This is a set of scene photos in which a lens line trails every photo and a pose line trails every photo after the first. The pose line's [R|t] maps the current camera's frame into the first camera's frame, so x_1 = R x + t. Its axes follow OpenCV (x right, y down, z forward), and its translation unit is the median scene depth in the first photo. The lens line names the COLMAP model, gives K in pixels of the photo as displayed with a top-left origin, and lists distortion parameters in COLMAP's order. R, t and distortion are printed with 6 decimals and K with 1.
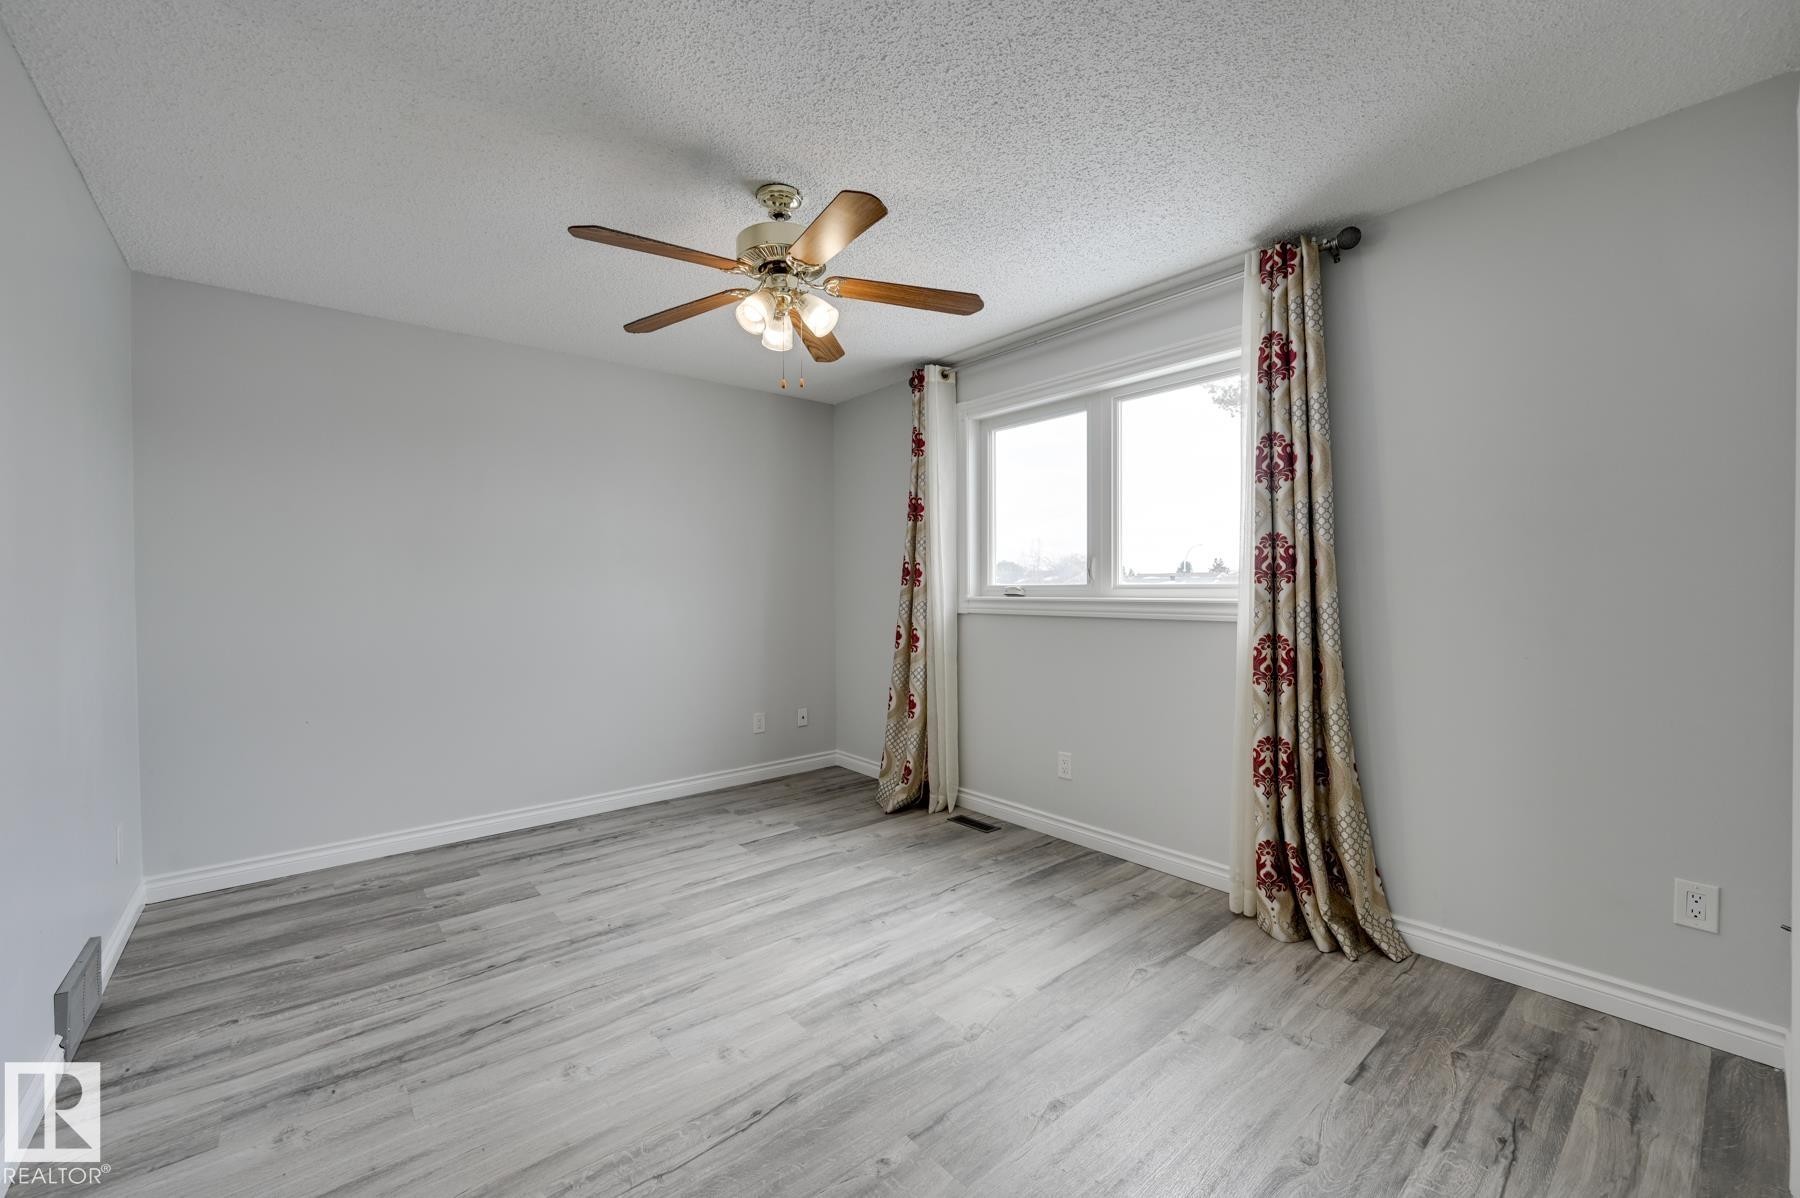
lens RADIAL K [[716.1, 0, 899.9], [0, 716.1, 592.2], [0, 0, 1]] dist [0.001281, 0.000196]
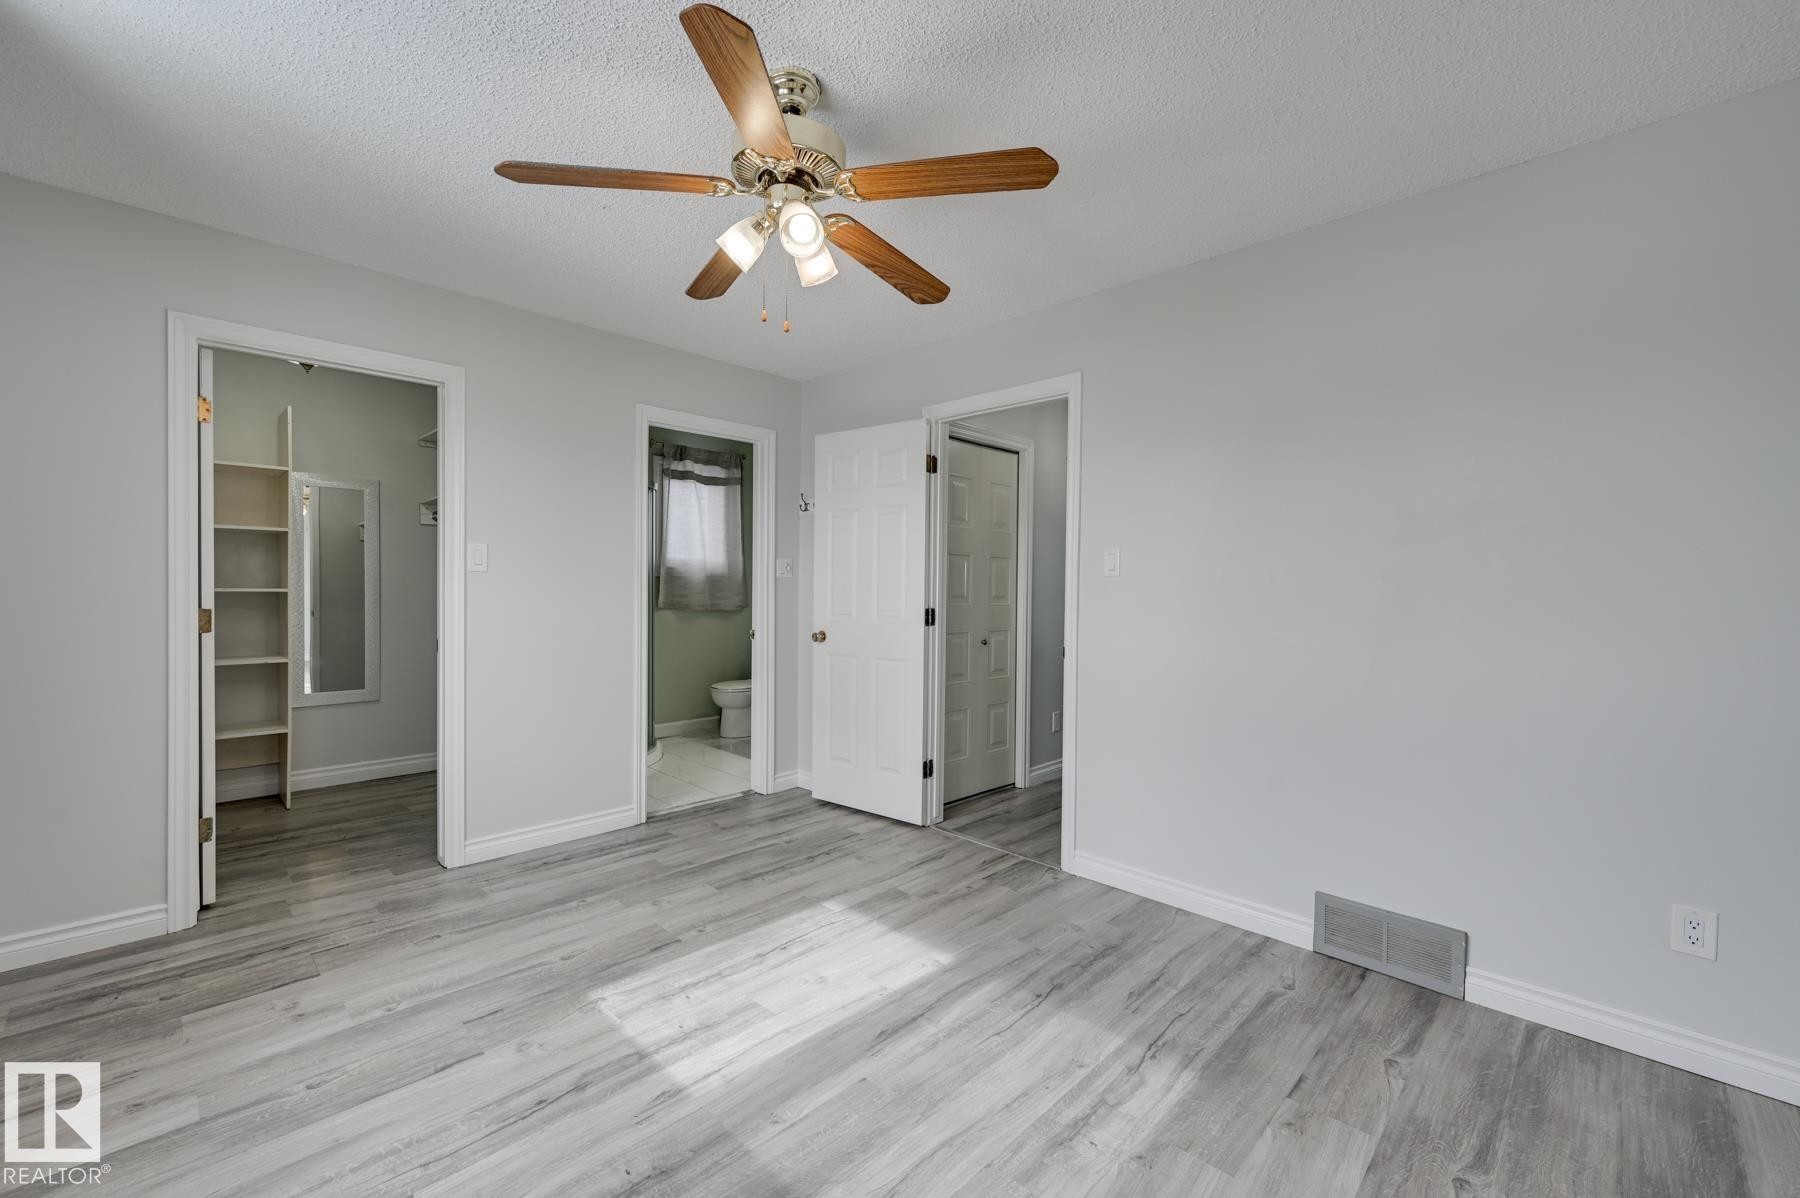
lens RADIAL K [[716.1, 0, 899.9], [0, 716.1, 592.2], [0, 0, 1]] dist [0.001281, 0.000196]
pose [[-0.993848, -0.002385, -0.110727, -0.230205], [-0.003827, 0.999911, 0.012809, -0.015448], [0.110686, 0.013154, -0.993768, 2.092729]]
